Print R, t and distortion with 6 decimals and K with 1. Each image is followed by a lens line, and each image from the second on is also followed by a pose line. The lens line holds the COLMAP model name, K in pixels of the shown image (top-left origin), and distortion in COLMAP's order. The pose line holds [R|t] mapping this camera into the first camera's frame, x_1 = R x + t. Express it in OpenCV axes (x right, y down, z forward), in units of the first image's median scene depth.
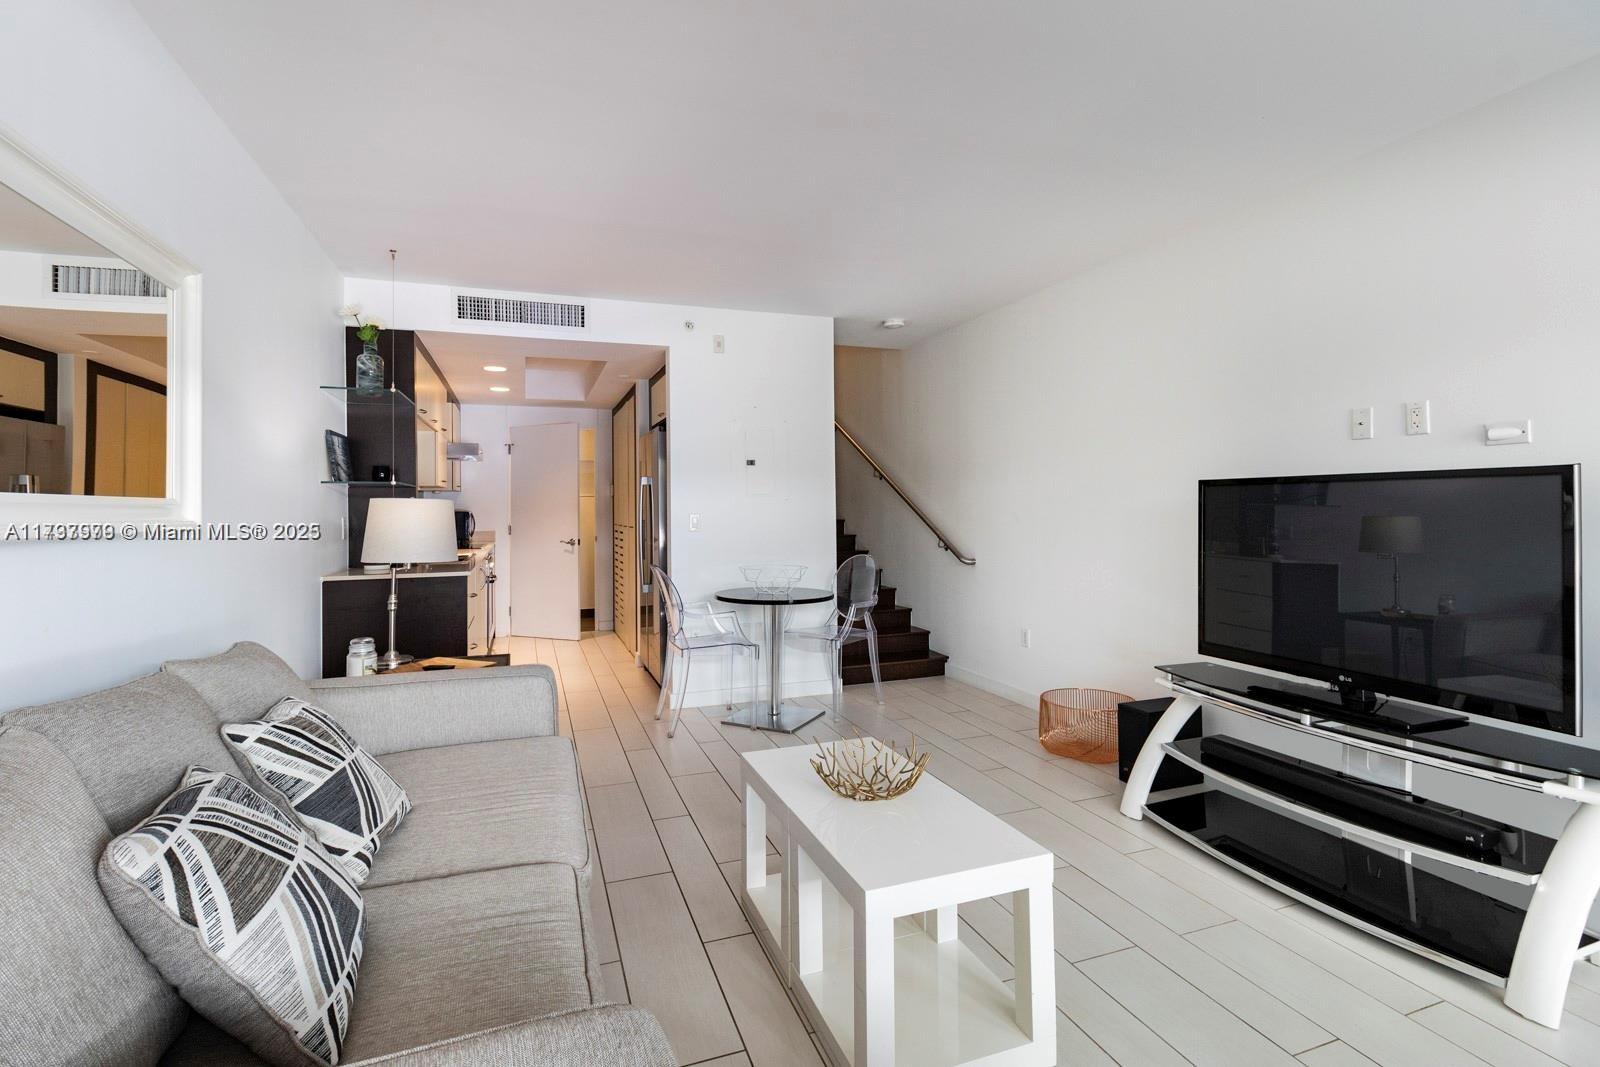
lens RADIAL K [[758.6, 0, 801.4], [0, 758.6, 494.7], [0, 0, 1]] dist [-0.000317, -0.000331]
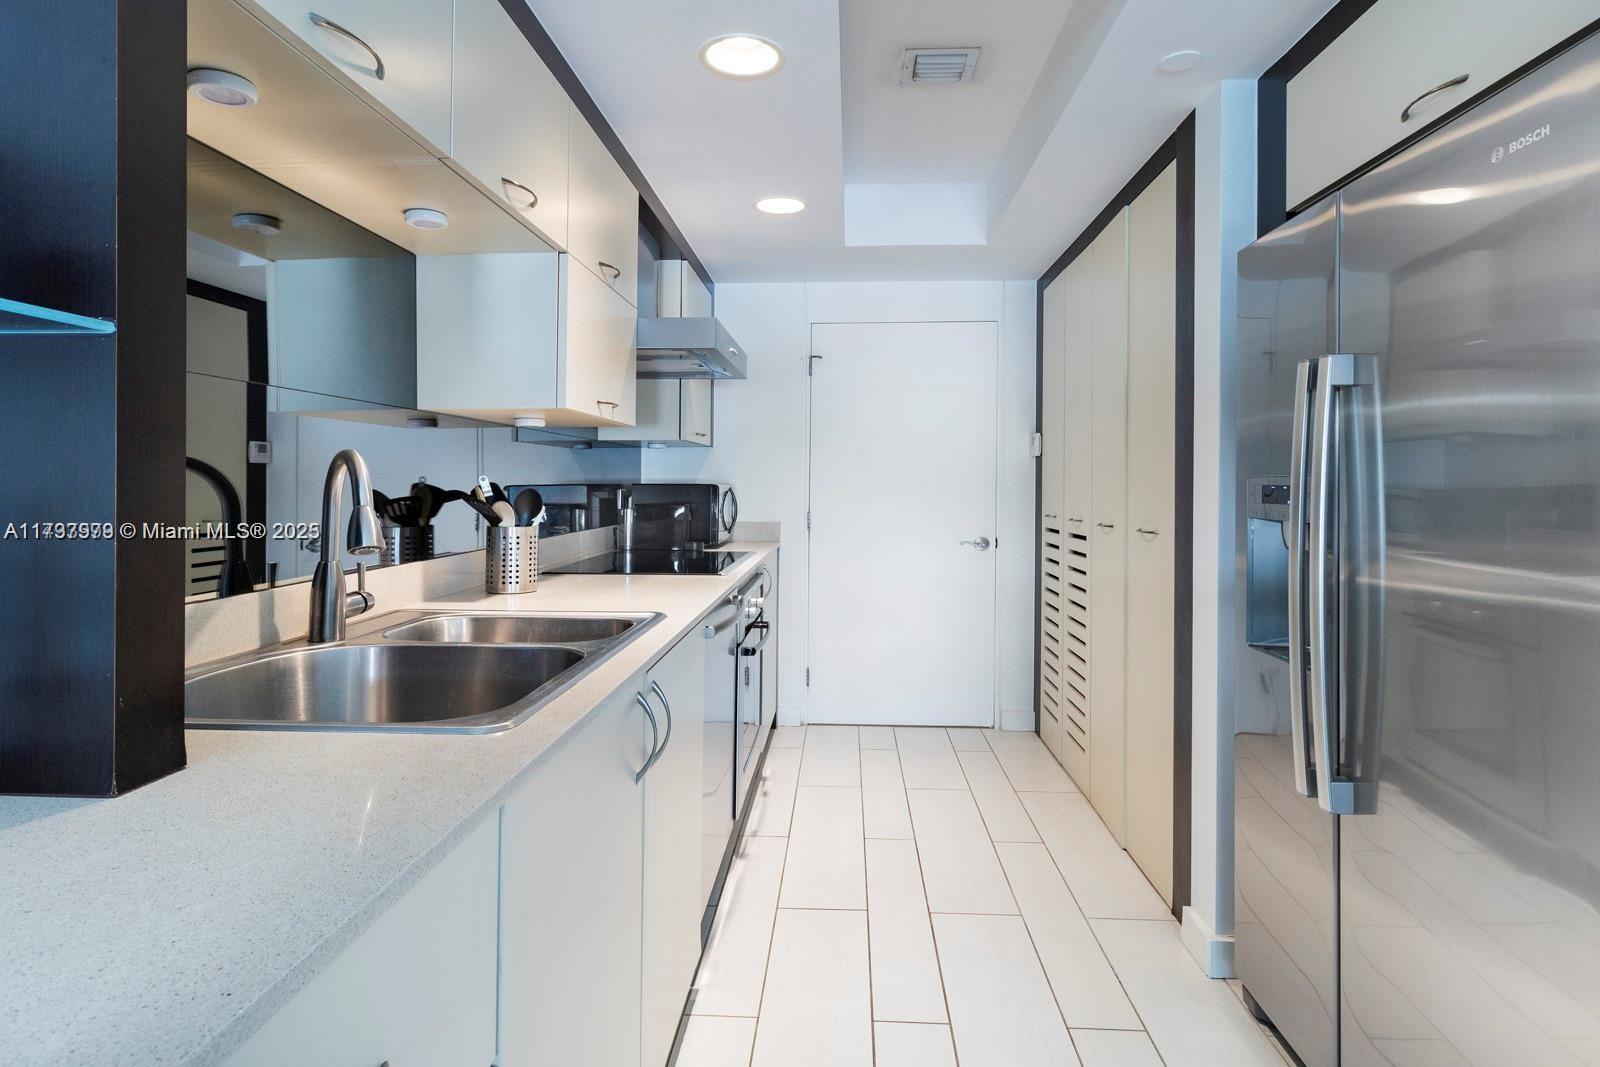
lens RADIAL K [[758.6, 0, 801.4], [0, 758.6, 494.7], [0, 0, 1]] dist [-0.000317, -0.000331]
pose [[0.919475, 0.002059, -0.393142, -0.327731], [0.006301, 0.999781, 0.019971, -0.004381], [0.393097, -0.020840, 0.919261, 0.894957]]
